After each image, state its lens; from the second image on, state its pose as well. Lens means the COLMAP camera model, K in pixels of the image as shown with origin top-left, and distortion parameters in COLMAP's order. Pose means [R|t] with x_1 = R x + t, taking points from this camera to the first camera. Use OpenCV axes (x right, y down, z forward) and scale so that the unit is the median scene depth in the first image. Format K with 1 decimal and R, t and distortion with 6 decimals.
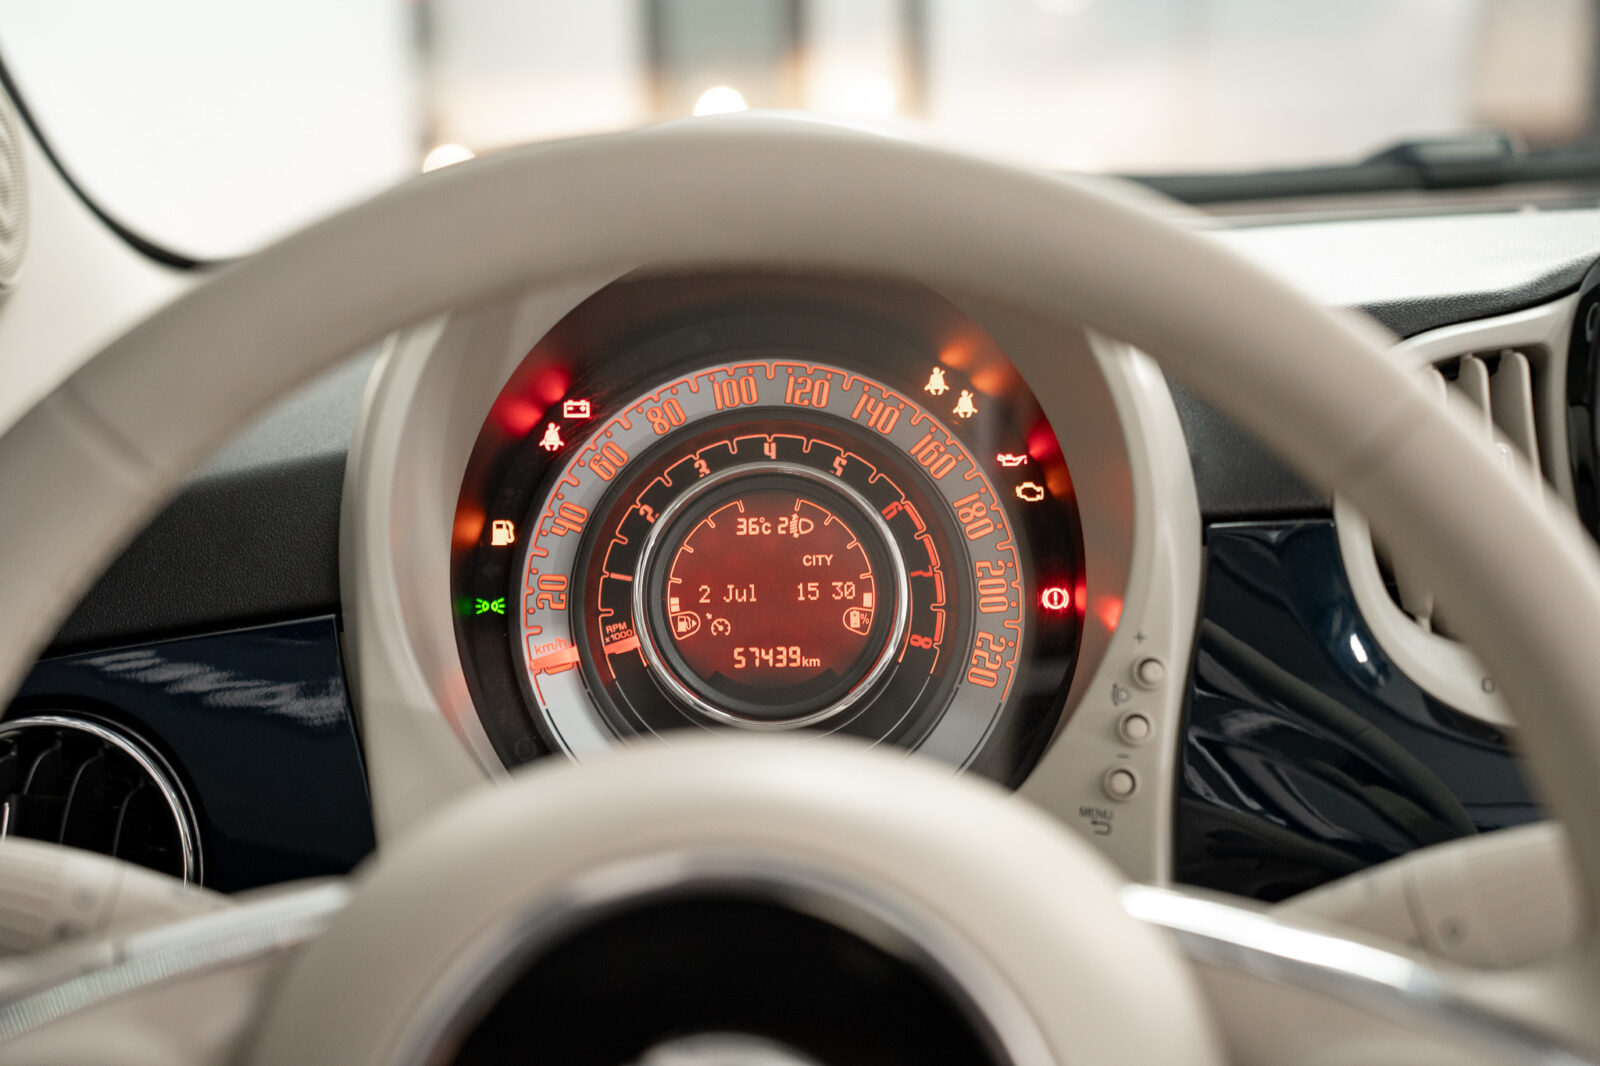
lens RADIAL K [[2304.4, 0, 767.5], [0, 2304.4, 543.4], [0, 0, 1]] dist [0.113720, 0.000000]
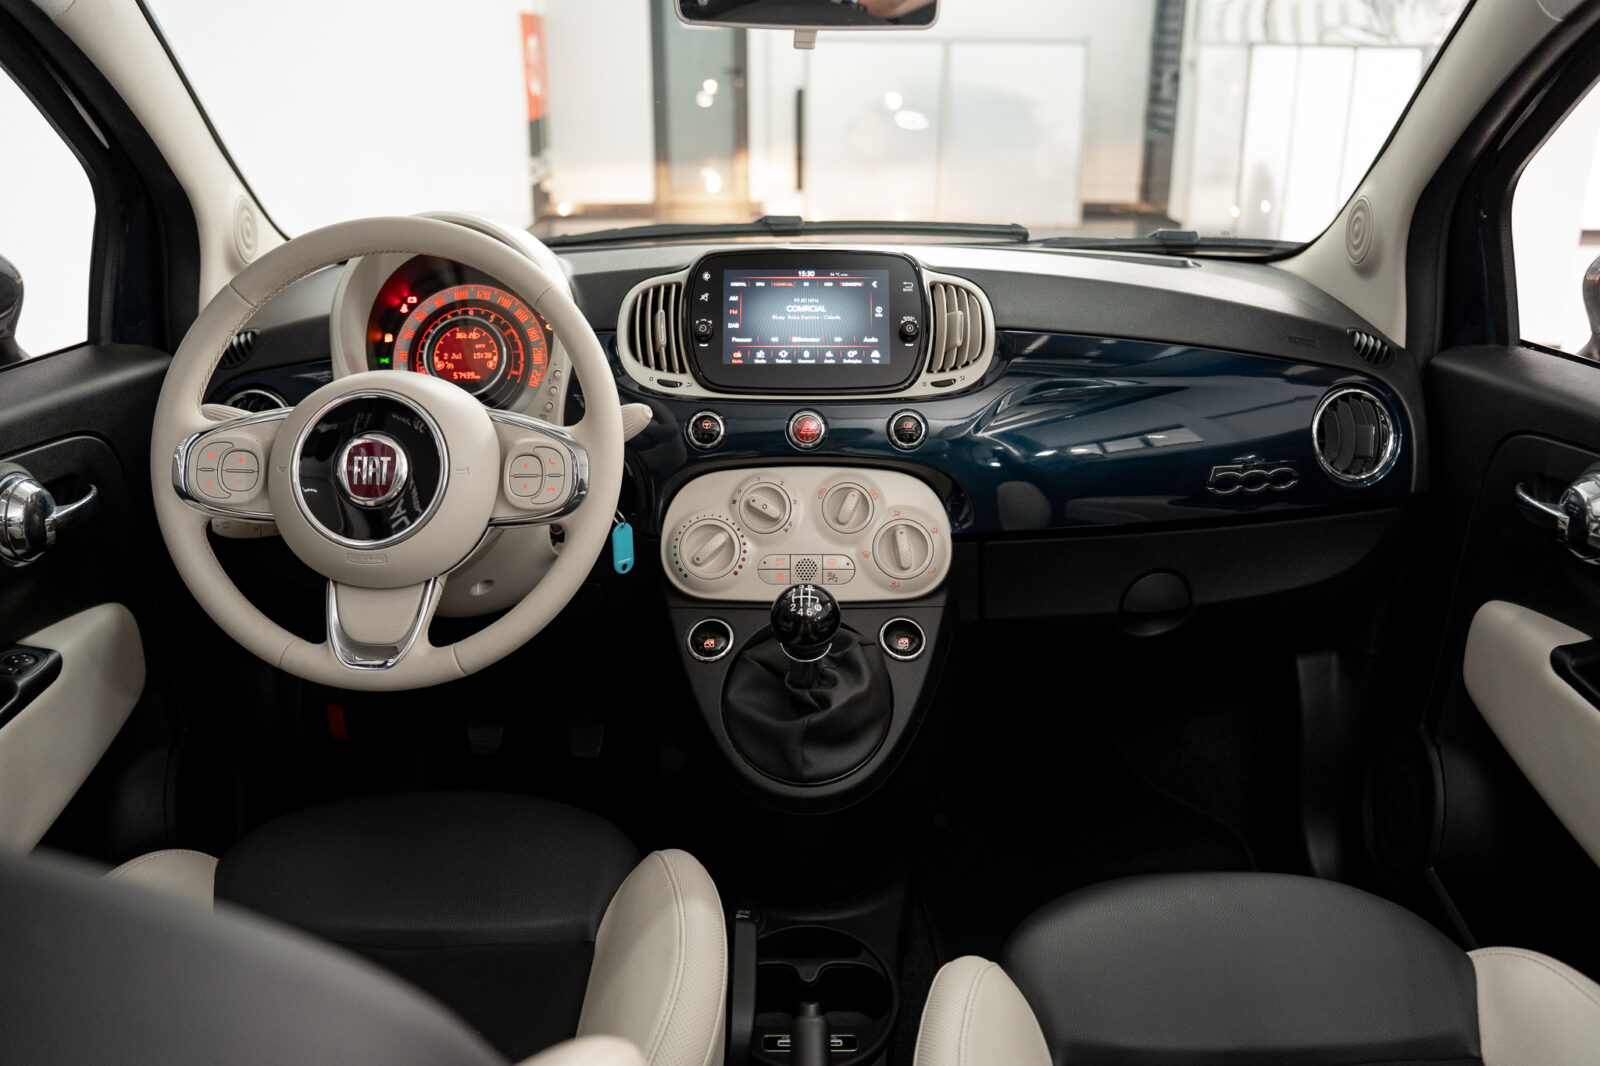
lens RADIAL K [[1323.1, 0, 815.8], [0, 1323.1, 514.0], [0, 0, 1]] dist [-0.098238, 0.050605]
pose [[0.999088, 0.012575, 0.040808, 0.415845], [-0.015282, 0.997654, 0.066726, 0.111292], [-0.039873, -0.067289, 0.996936, -0.870256]]
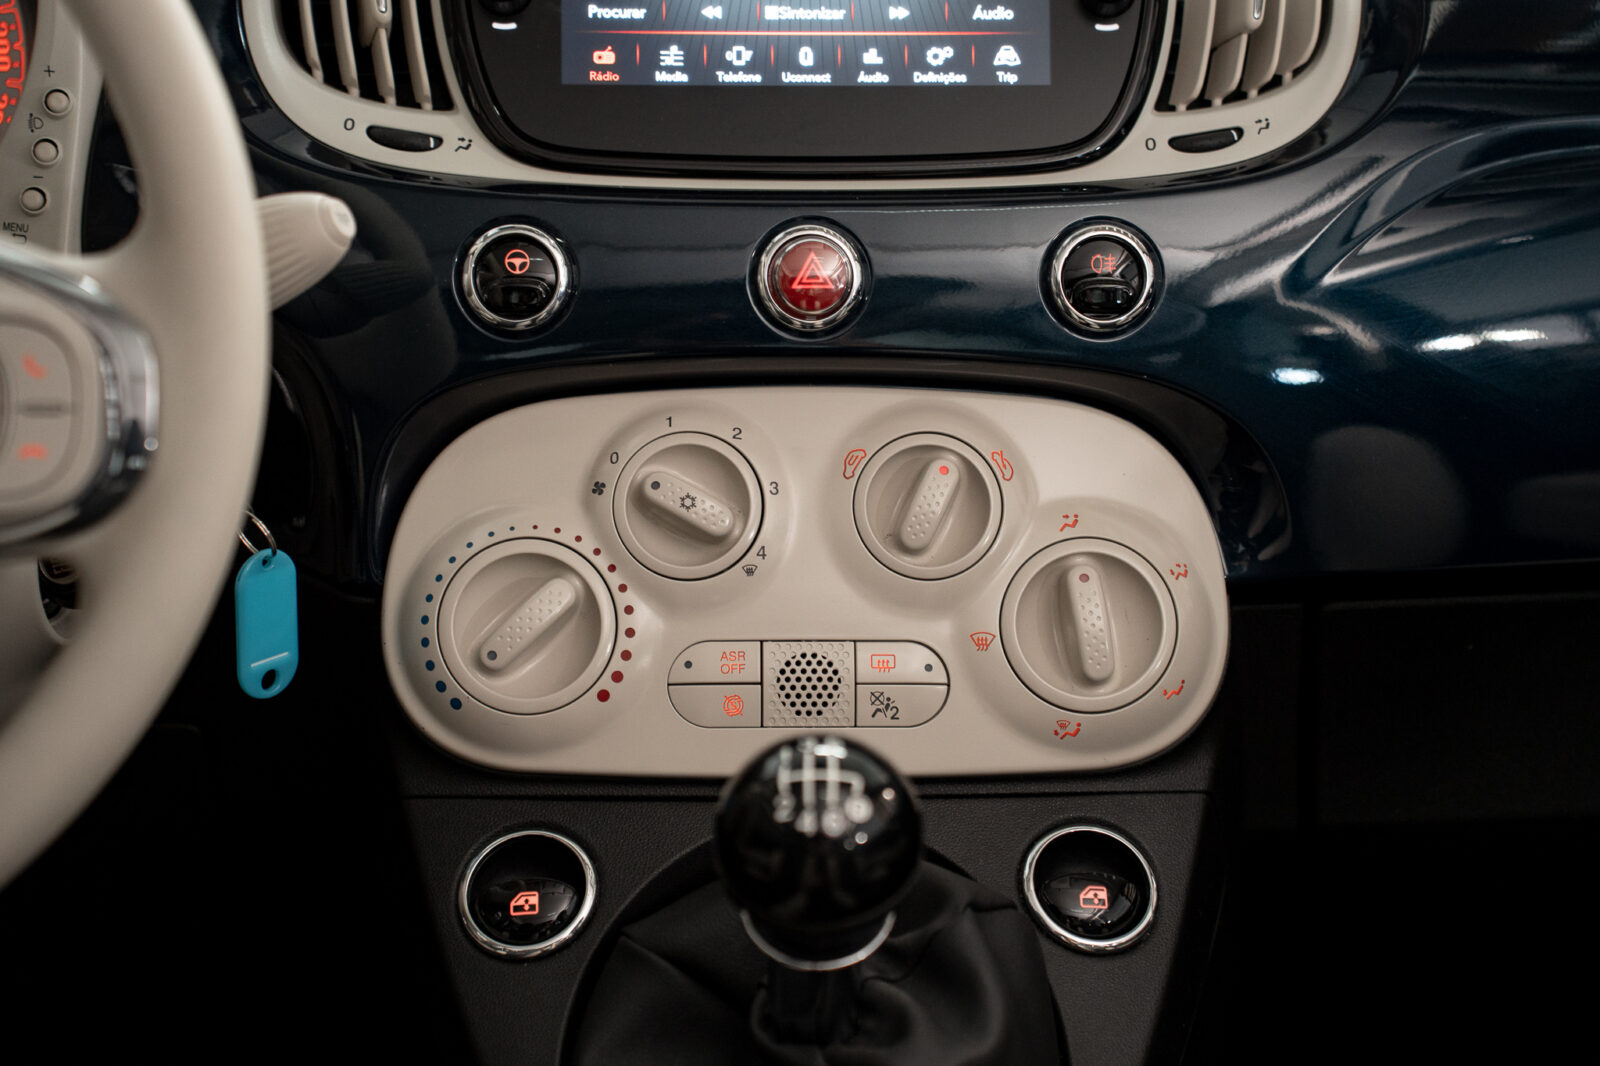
lens RADIAL K [[3150.5, 0, 812.7], [0, 3150.5, 533.2], [0, 0, 1]] dist [0.499298, 0.000000]
pose [[0.997972, 0.012157, 0.062486, 0.387691], [-0.016997, 0.996847, 0.077511, 0.120496], [-0.061347, -0.078416, 0.995031, -0.571773]]
